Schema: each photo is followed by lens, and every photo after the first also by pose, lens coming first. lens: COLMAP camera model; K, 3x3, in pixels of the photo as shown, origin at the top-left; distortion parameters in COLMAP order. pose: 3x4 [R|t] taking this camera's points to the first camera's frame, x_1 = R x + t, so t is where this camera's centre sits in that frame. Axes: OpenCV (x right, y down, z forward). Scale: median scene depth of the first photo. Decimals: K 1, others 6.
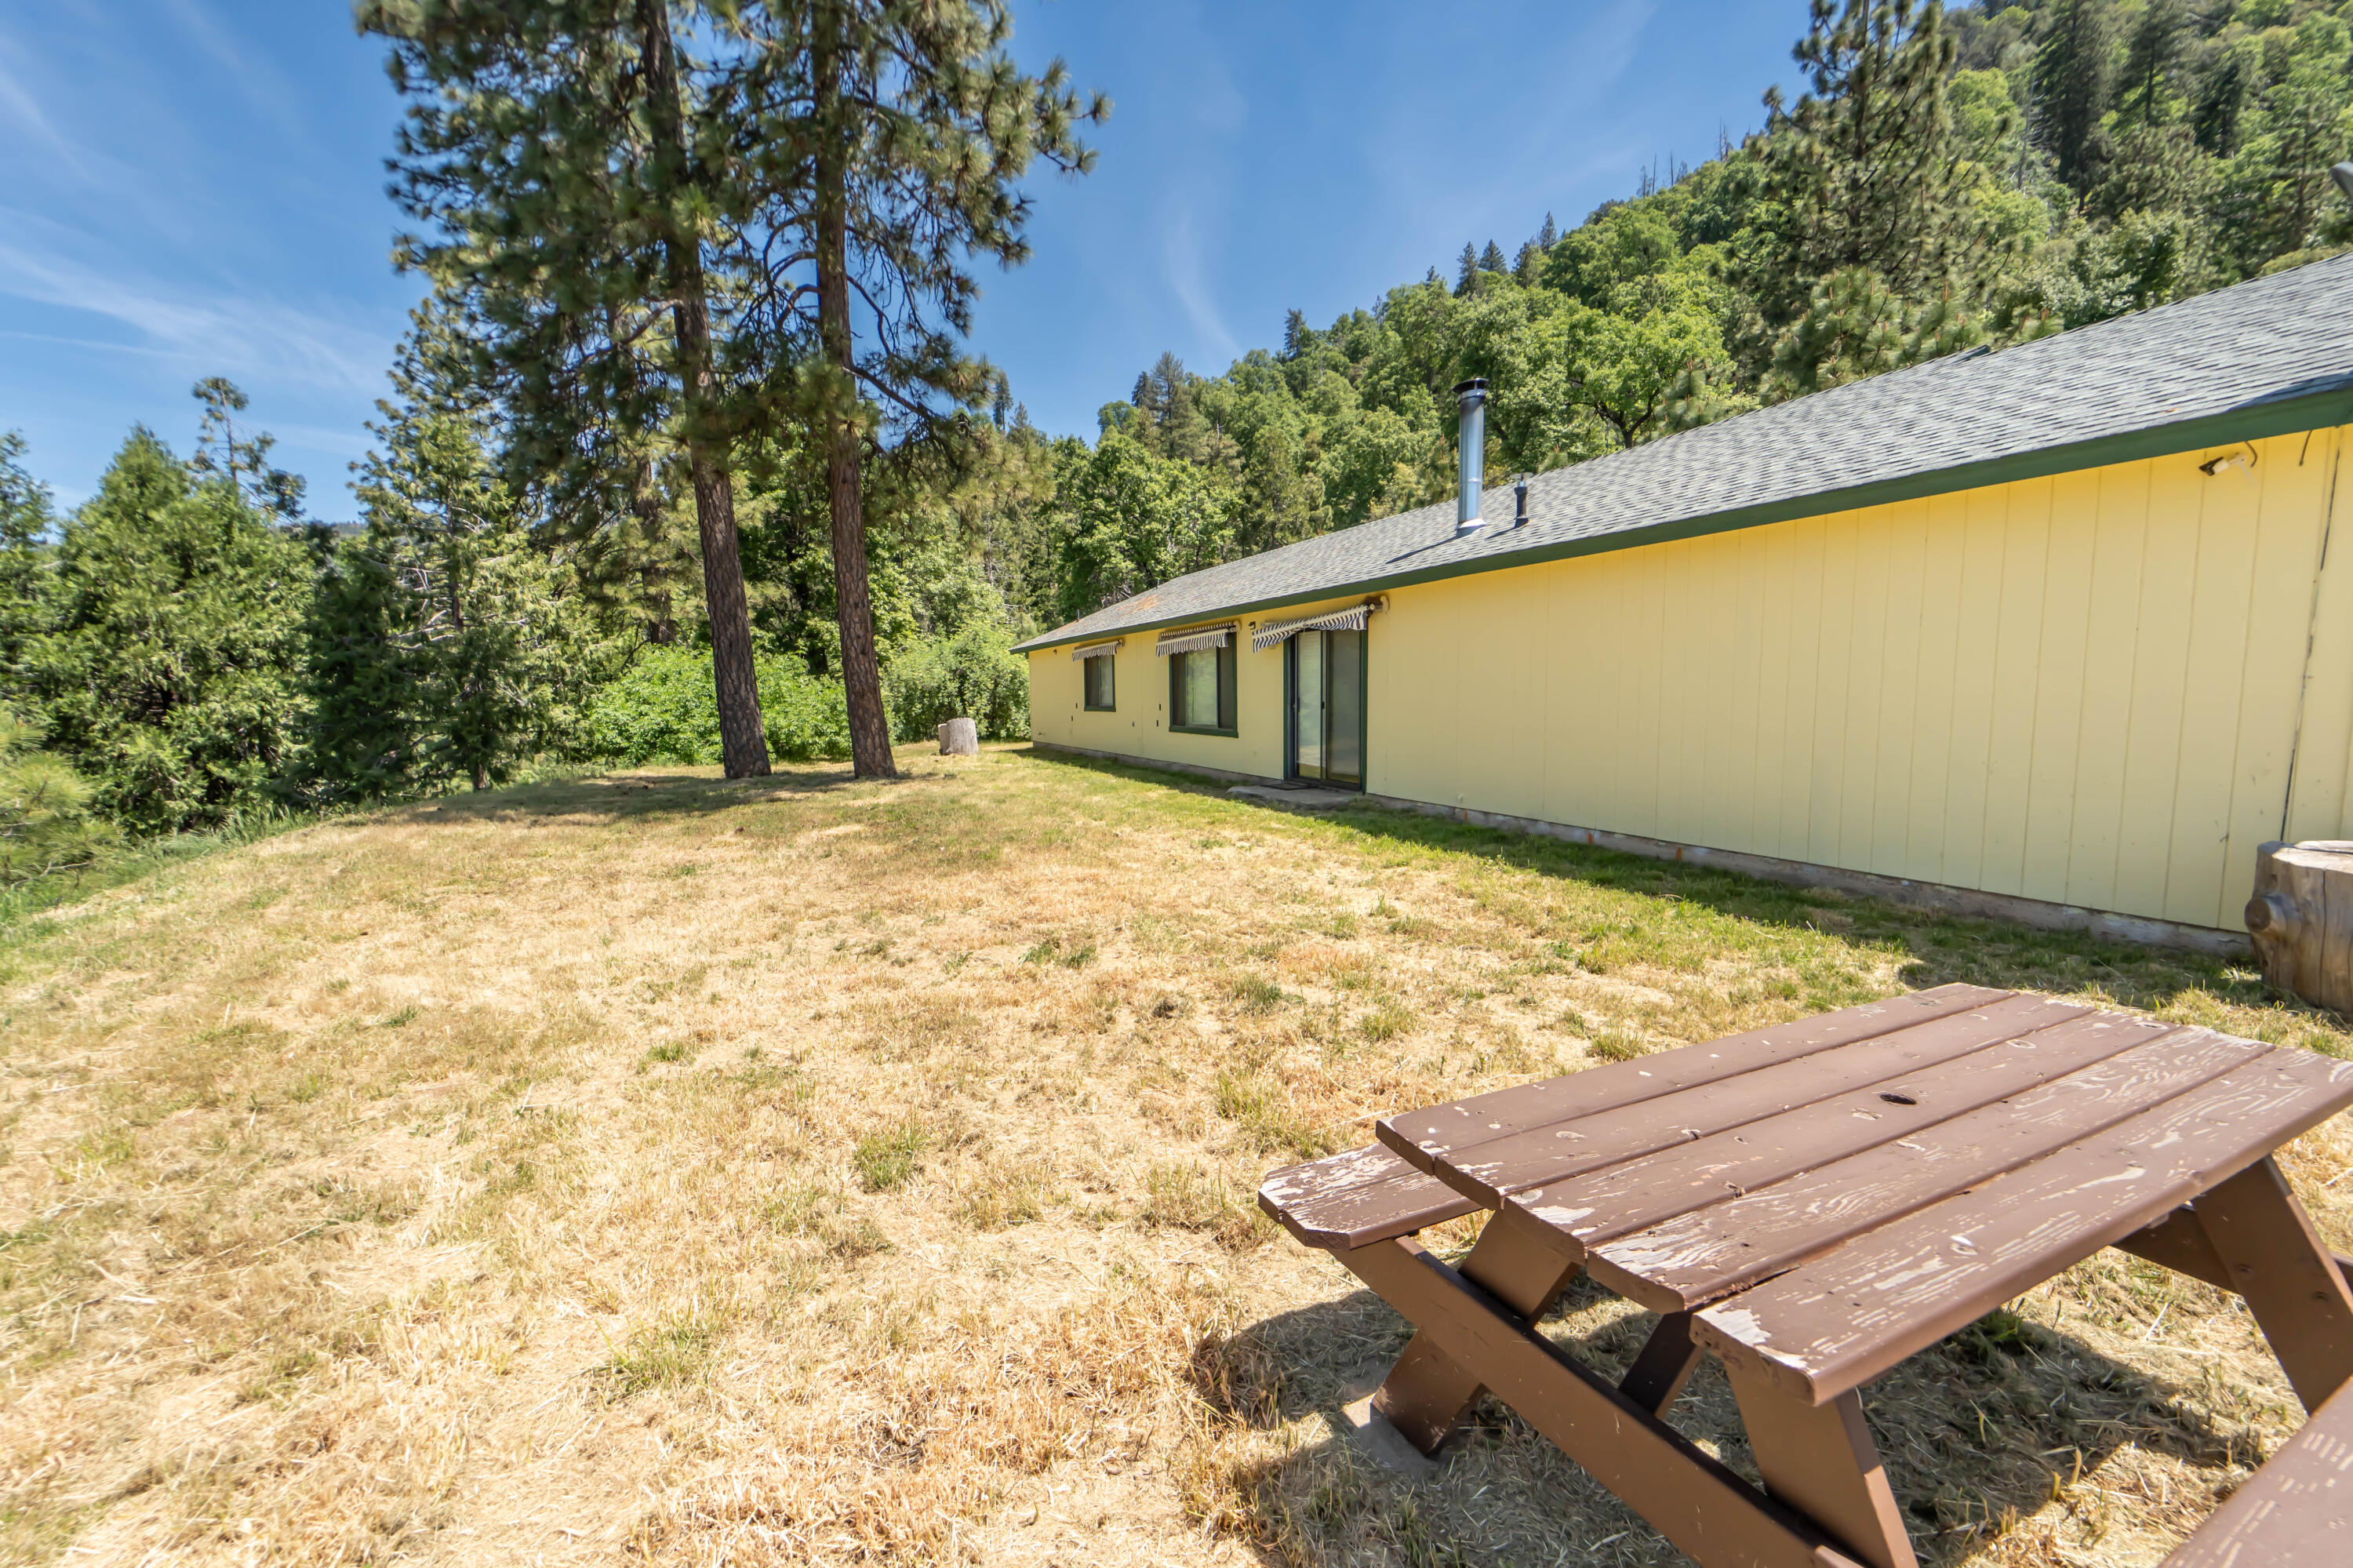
lens RADIAL K [[959.4, 0, 1170.0], [0, 959.4, 797.3], [0, 0, 1]] dist [-0.004066, -0.000311]
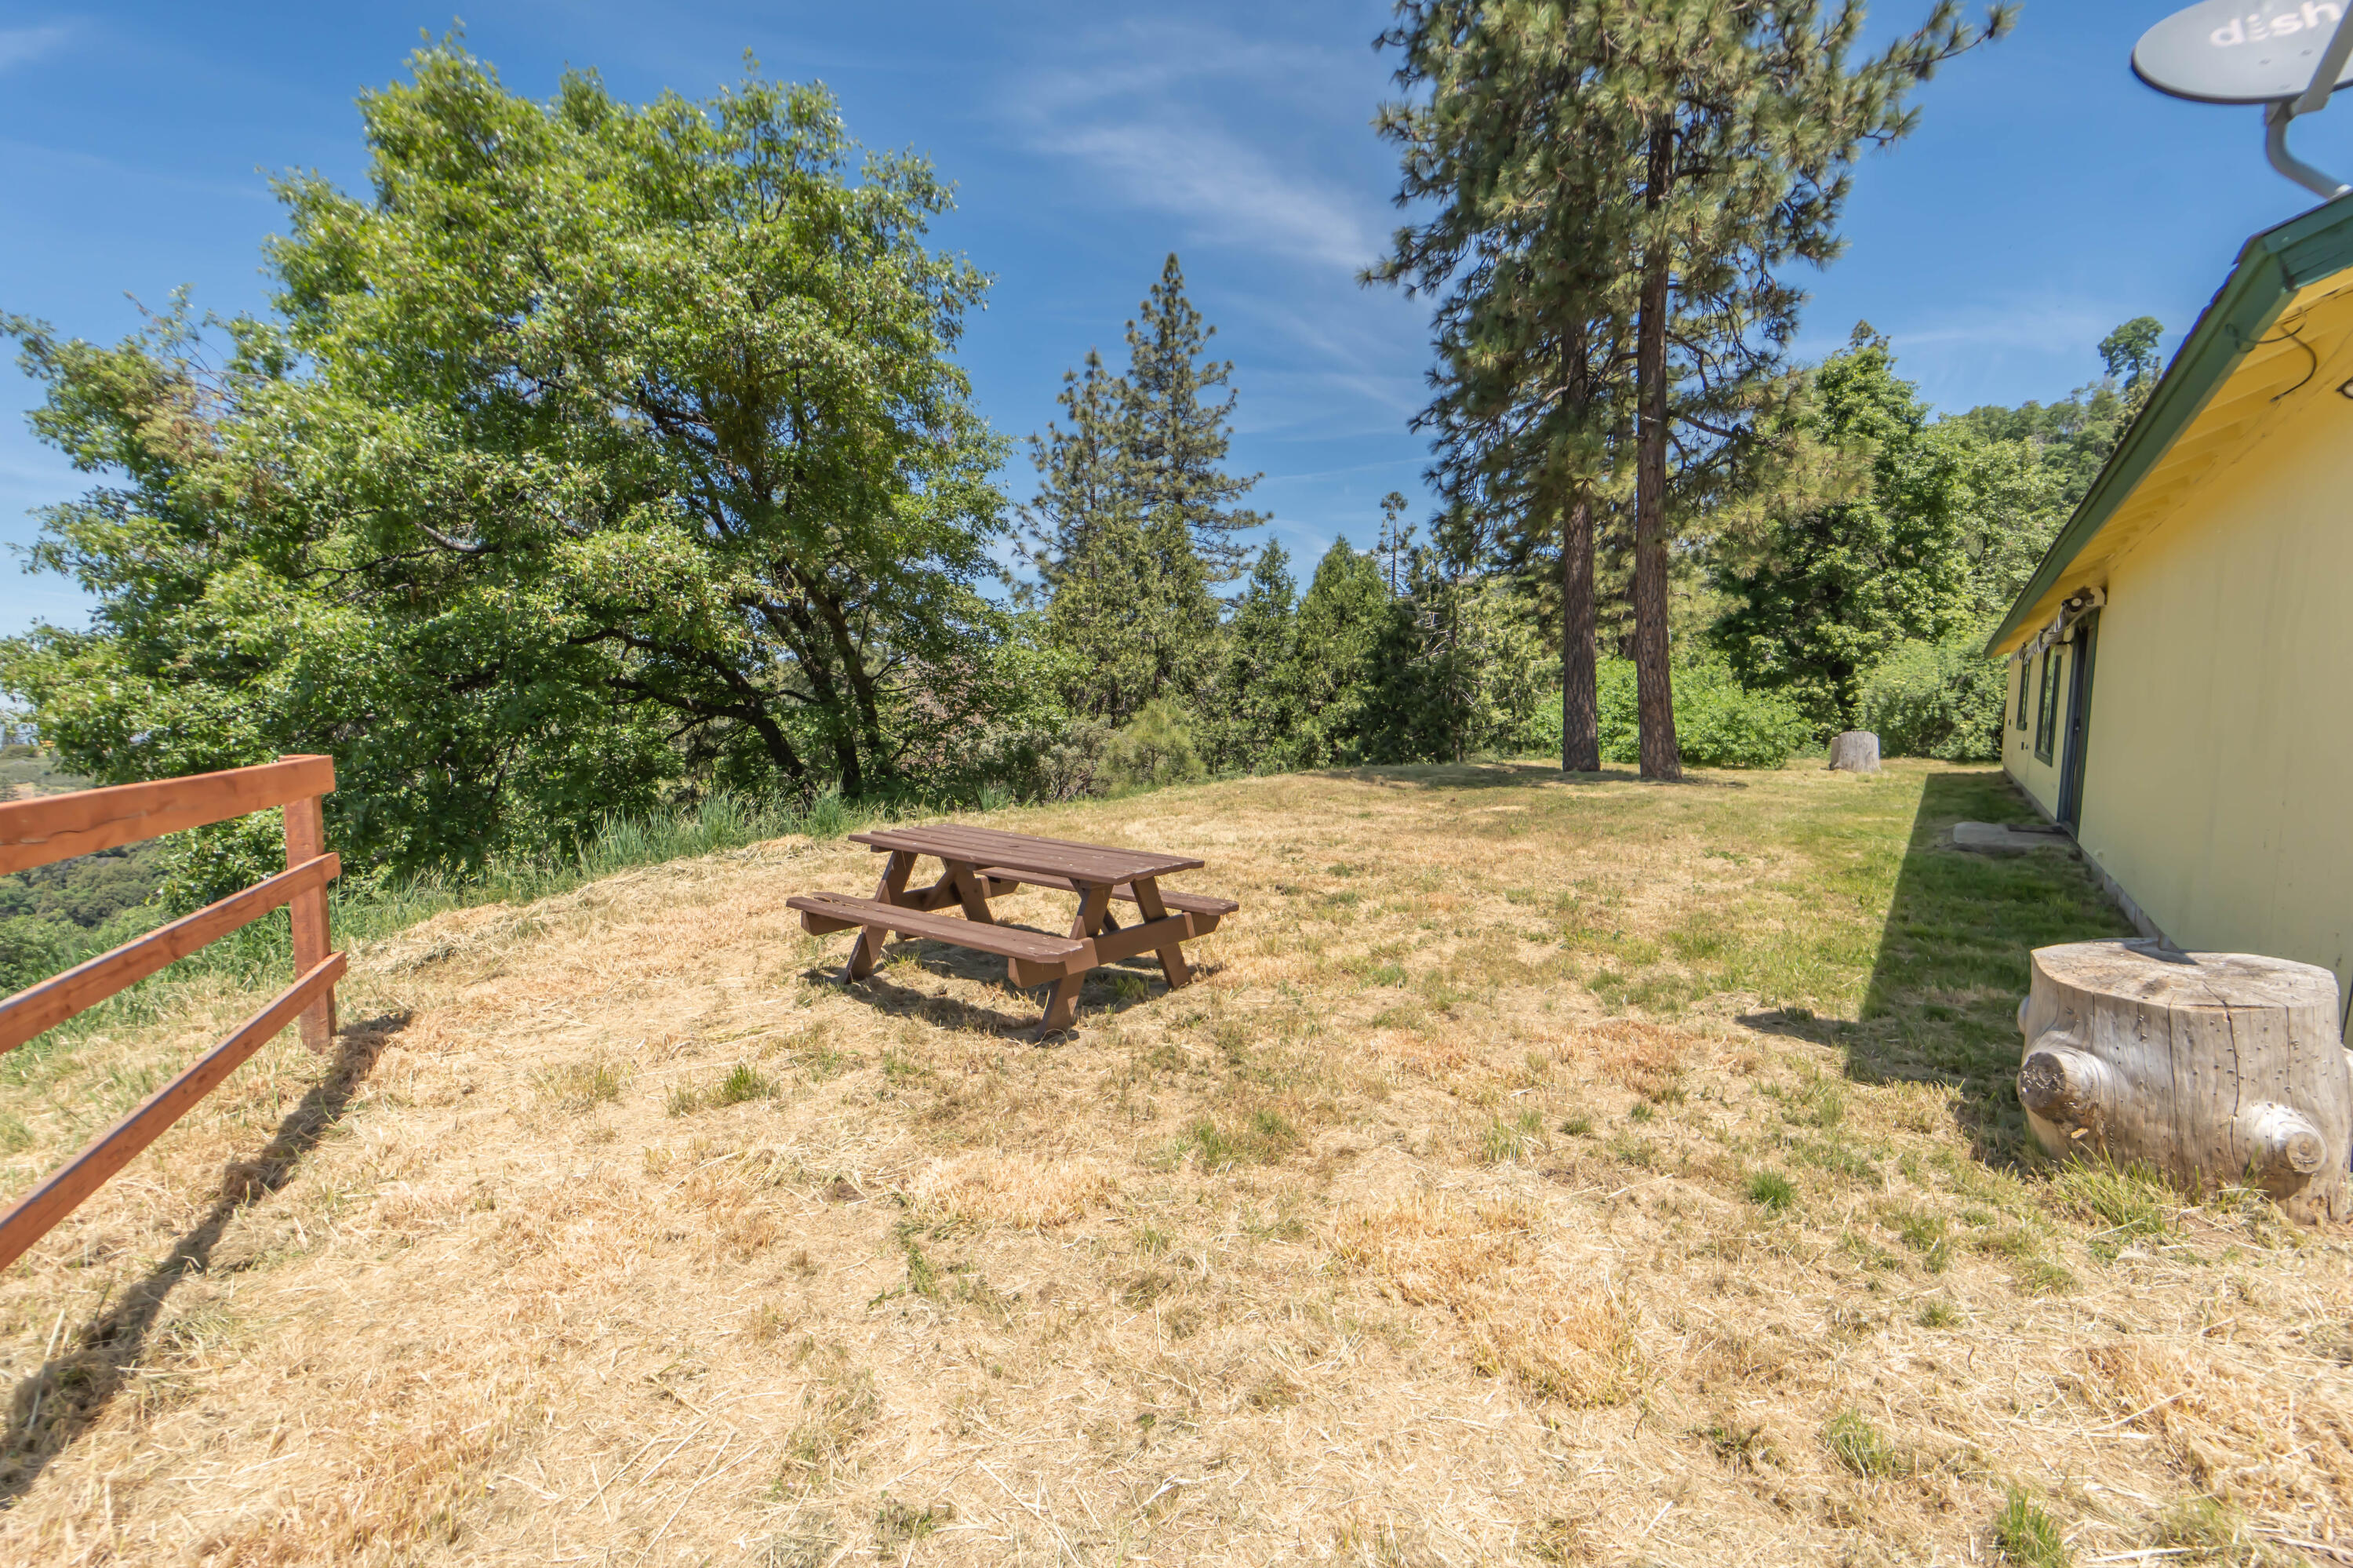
lens RADIAL K [[959.4, 0, 1172.4], [0, 959.4, 783.8], [0, 0, 1]] dist [-0.004066, -0.000311]
pose [[0.449236, 0.090953, -0.888771, 0.341799], [-0.107406, 0.993088, 0.047339, -0.007583], [0.886933, 0.074192, 0.455900, 0.011405]]
